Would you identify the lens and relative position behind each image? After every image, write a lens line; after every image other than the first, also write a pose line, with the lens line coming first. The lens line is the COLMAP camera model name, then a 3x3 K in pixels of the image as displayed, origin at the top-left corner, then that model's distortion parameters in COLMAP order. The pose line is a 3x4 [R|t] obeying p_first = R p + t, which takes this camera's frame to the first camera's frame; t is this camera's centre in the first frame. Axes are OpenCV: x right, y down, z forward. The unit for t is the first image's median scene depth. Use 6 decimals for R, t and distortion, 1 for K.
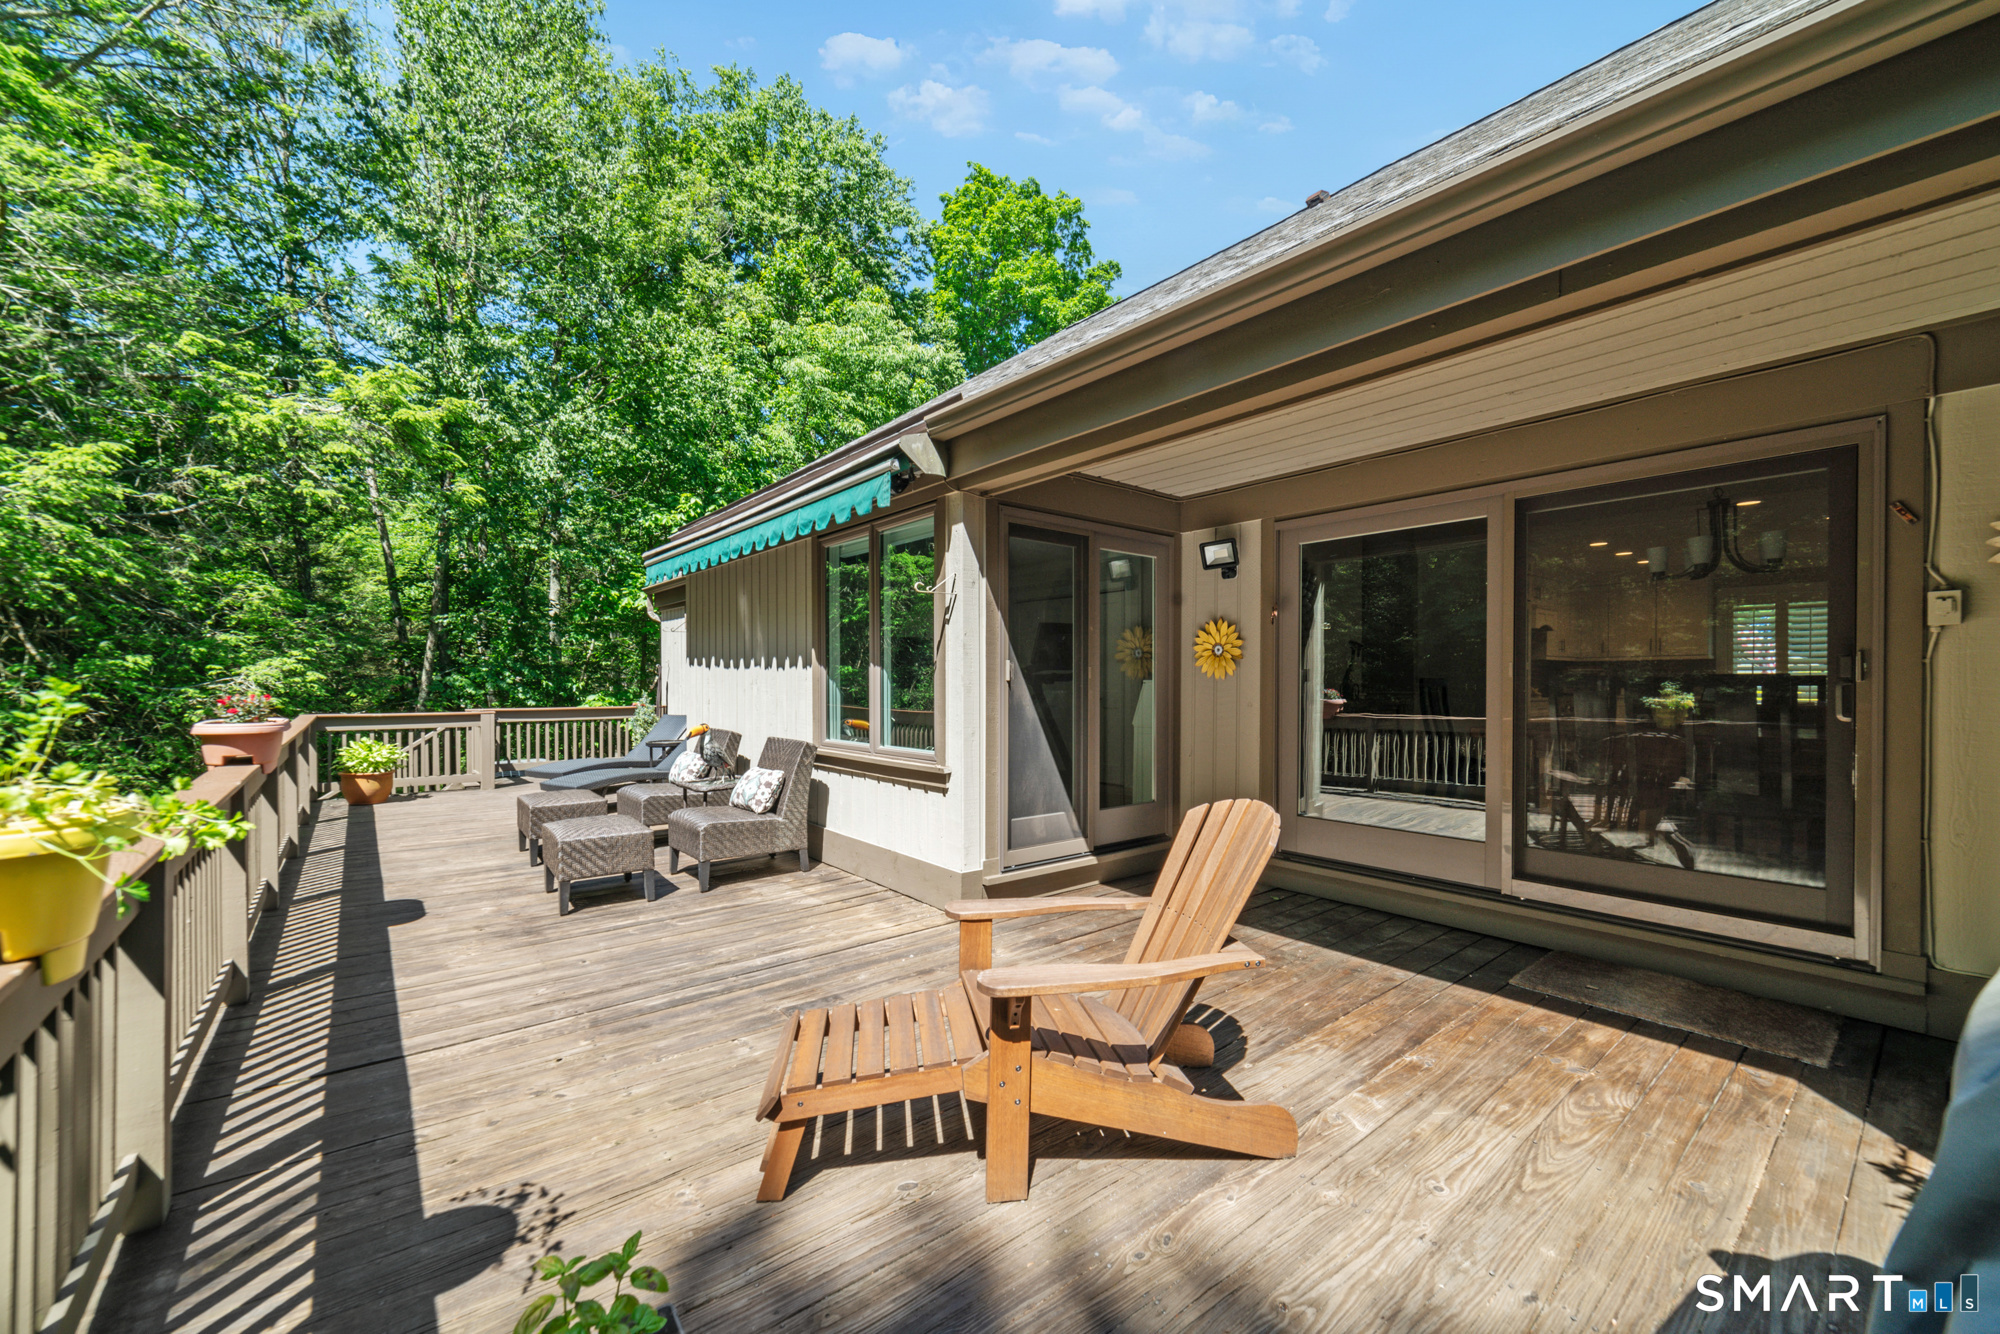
lens RADIAL K [[773.0, 0, 983.3], [0, 773.0, 675.3], [0, 0, 1]] dist [0.000427, 0.000016]
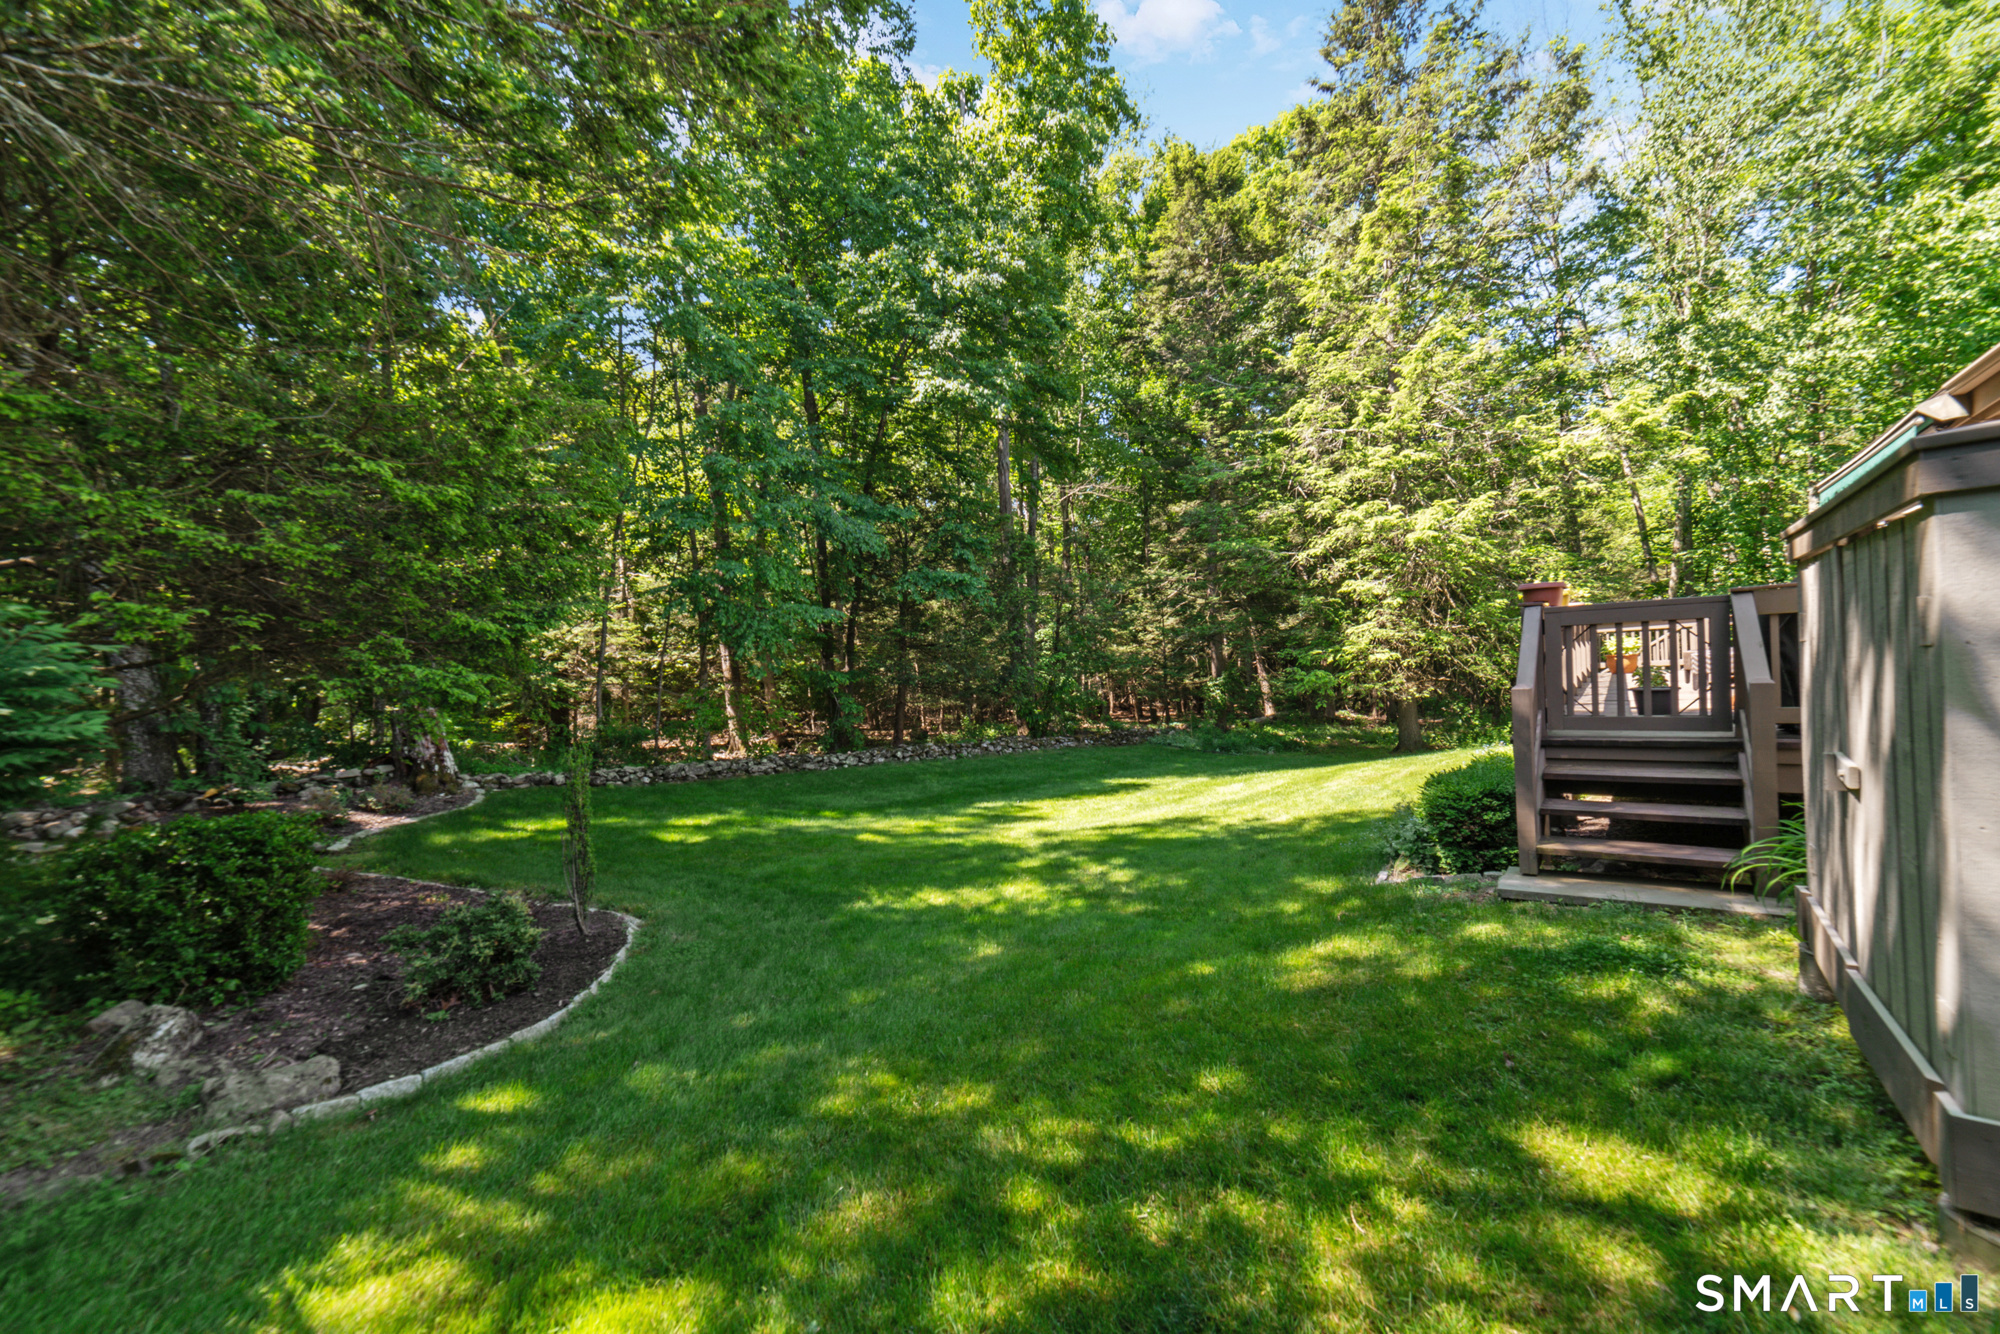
lens RADIAL K [[773.0, 0, 983.3], [0, 773.0, 675.3], [0, 0, 1]] dist [0.000427, 0.000016]
pose [[0.199647, 0.001522, -0.979867, 0.387242], [0.054311, 0.998444, 0.012616, 0.054847], [0.978362, -0.055736, 0.199254, -0.477662]]
